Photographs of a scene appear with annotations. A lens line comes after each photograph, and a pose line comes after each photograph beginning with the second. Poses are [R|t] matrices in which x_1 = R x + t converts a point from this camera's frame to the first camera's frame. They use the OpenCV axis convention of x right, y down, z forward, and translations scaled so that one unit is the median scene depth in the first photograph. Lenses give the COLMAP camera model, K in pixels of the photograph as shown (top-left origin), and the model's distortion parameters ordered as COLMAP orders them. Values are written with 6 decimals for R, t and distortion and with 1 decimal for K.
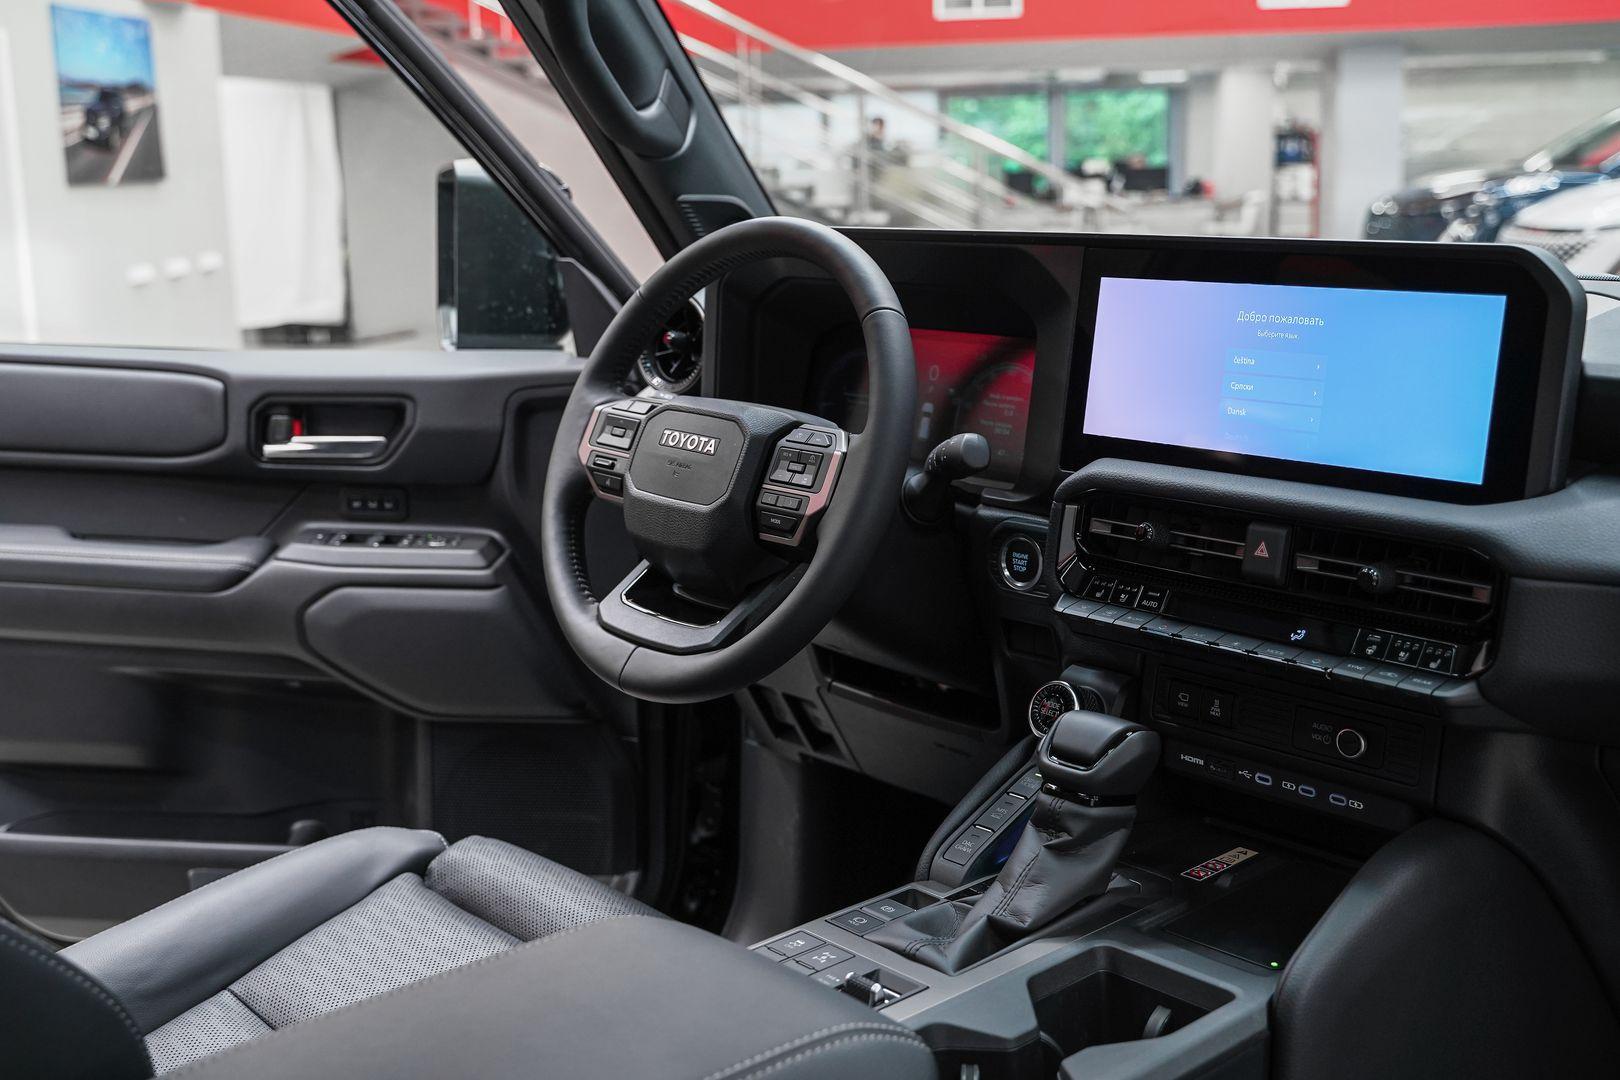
lens RADIAL K [[1701.0, 0, 772.0], [0, 1701.0, 514.1], [0, 0, 1]] dist [-0.032085, 0.000000]
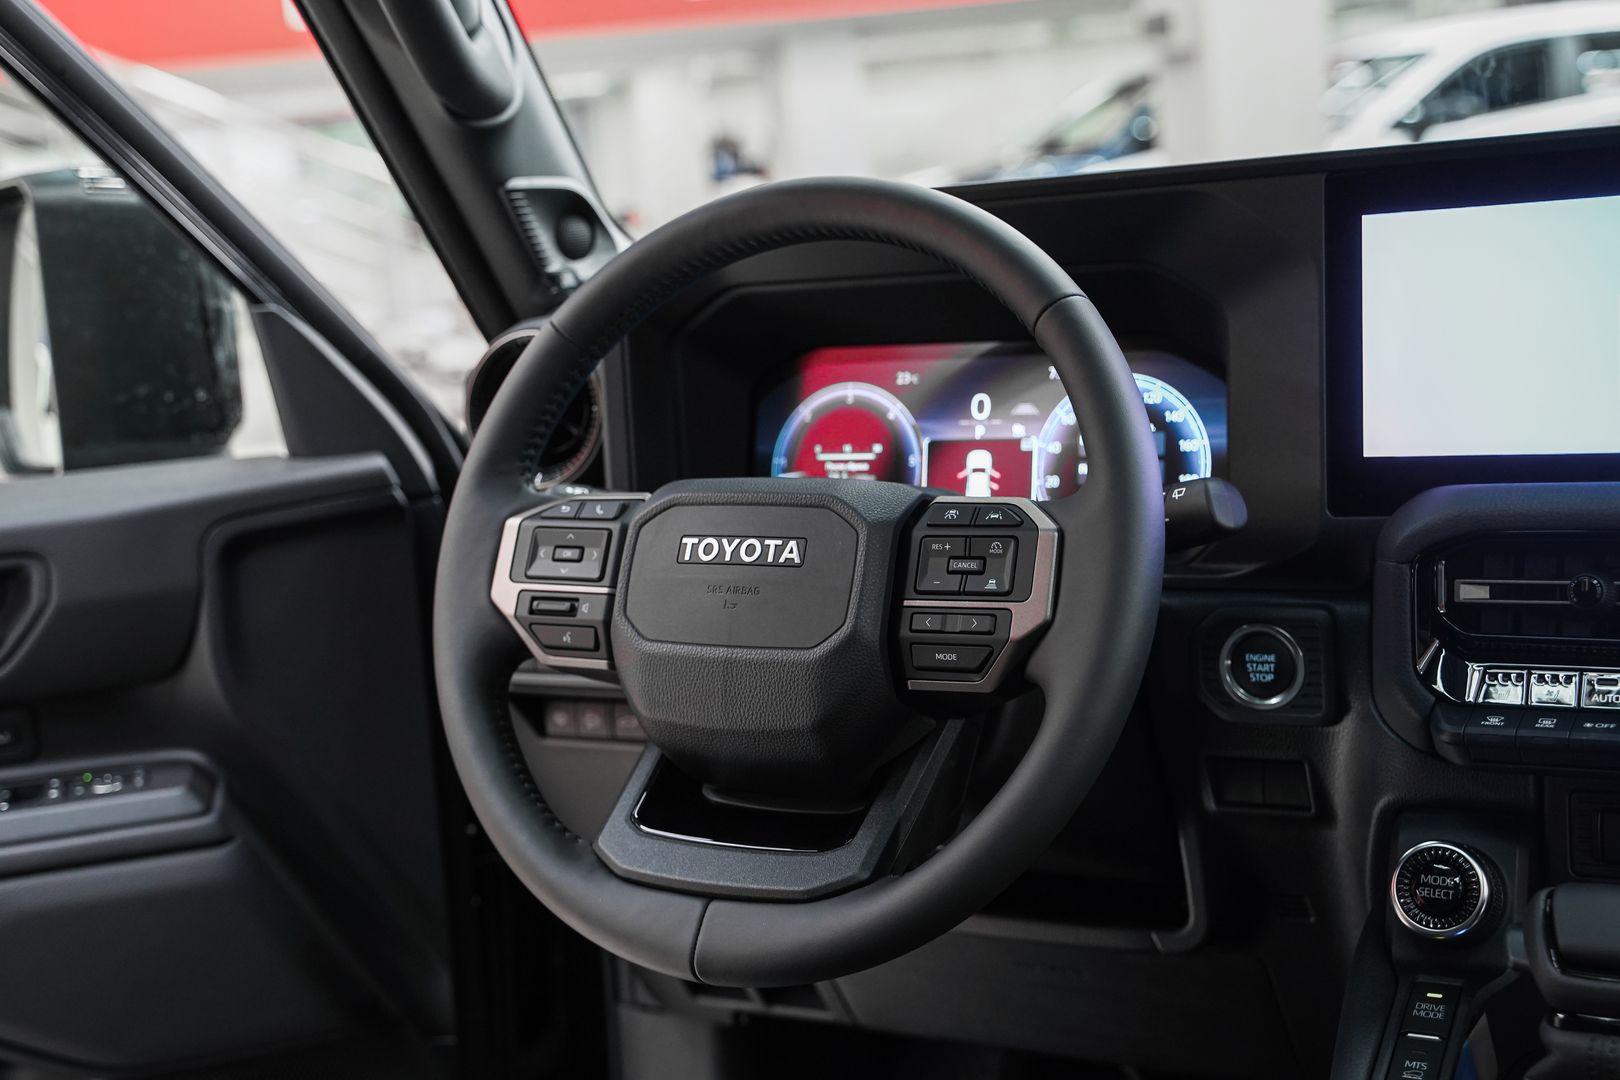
lens RADIAL K [[2078.6, 0, 811.4], [0, 2078.6, 531.1], [0, 0, 1]] dist [0.054071, 0.000000]
pose [[0.943359, -0.125531, 0.307109, -0.246622], [0.140021, 0.989820, -0.025519, -0.026451], [-0.300779, 0.067076, 0.951332, 0.280804]]
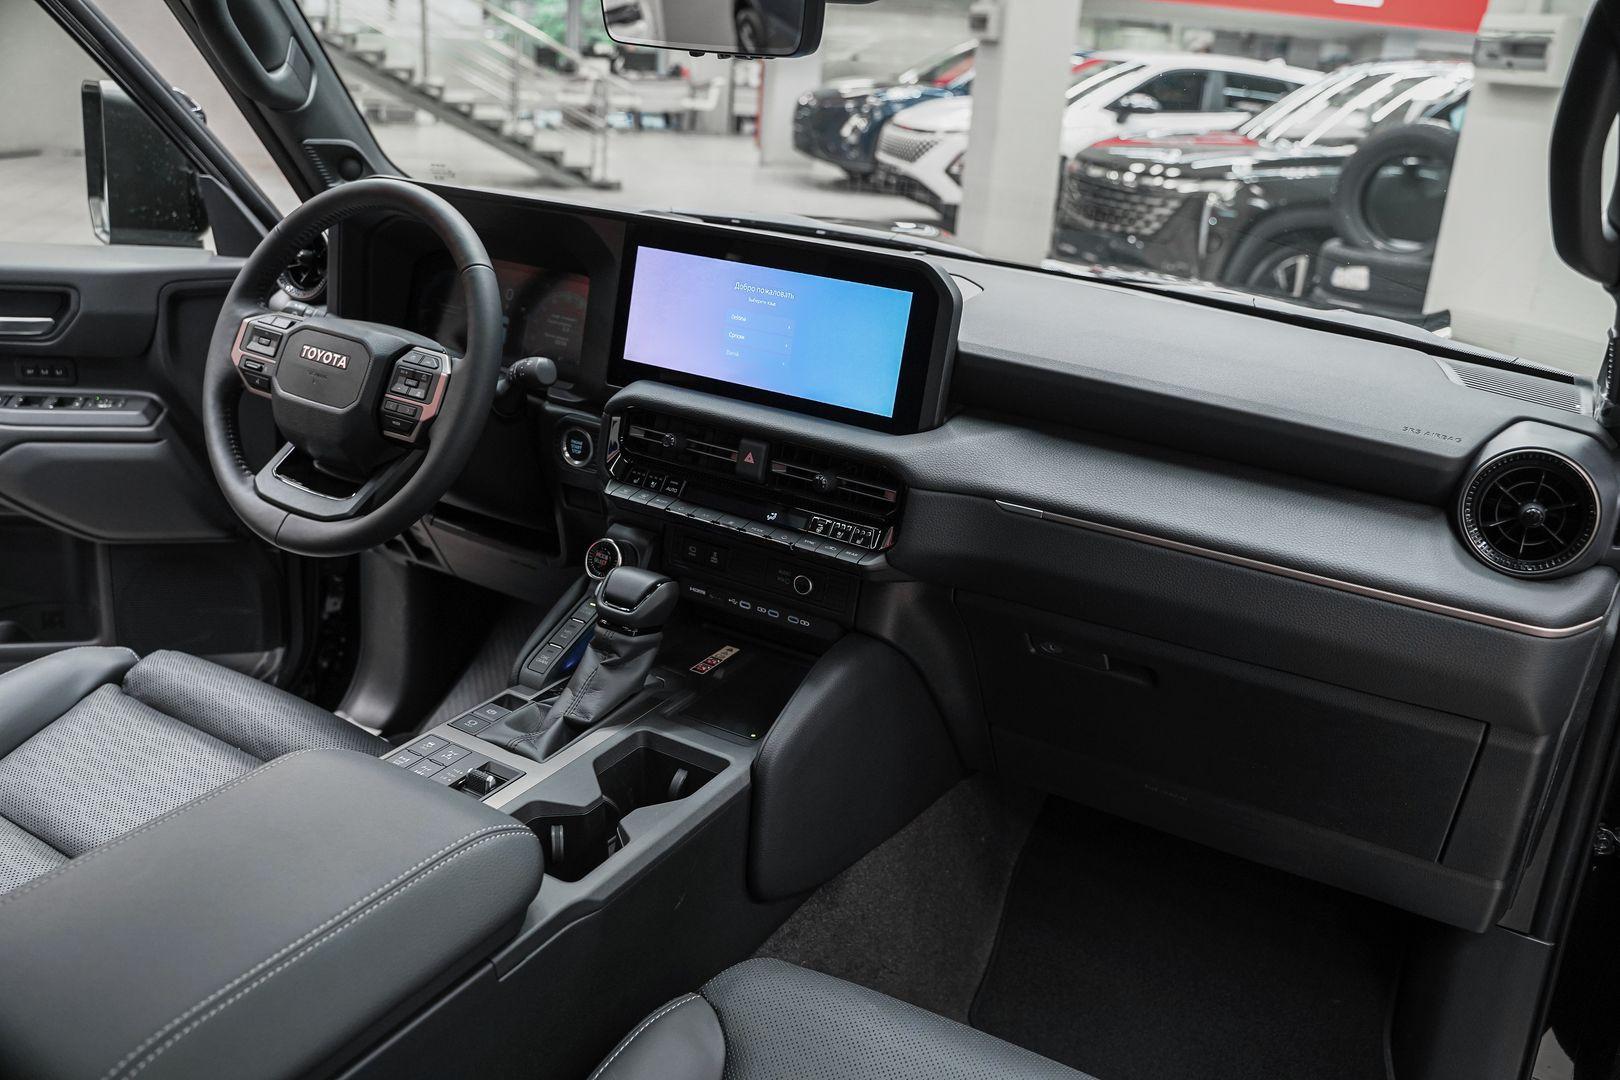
lens RADIAL K [[1233.4, 0, 781.3], [0, 1233.4, 542.8], [0, 0, 1]] dist [-0.091073, 0.059189]
pose [[0.944937, -0.032215, 0.325662, -0.025857], [-0.028425, 0.983302, 0.179748, -0.078231], [-0.326015, -0.179108, 0.928243, -0.004070]]
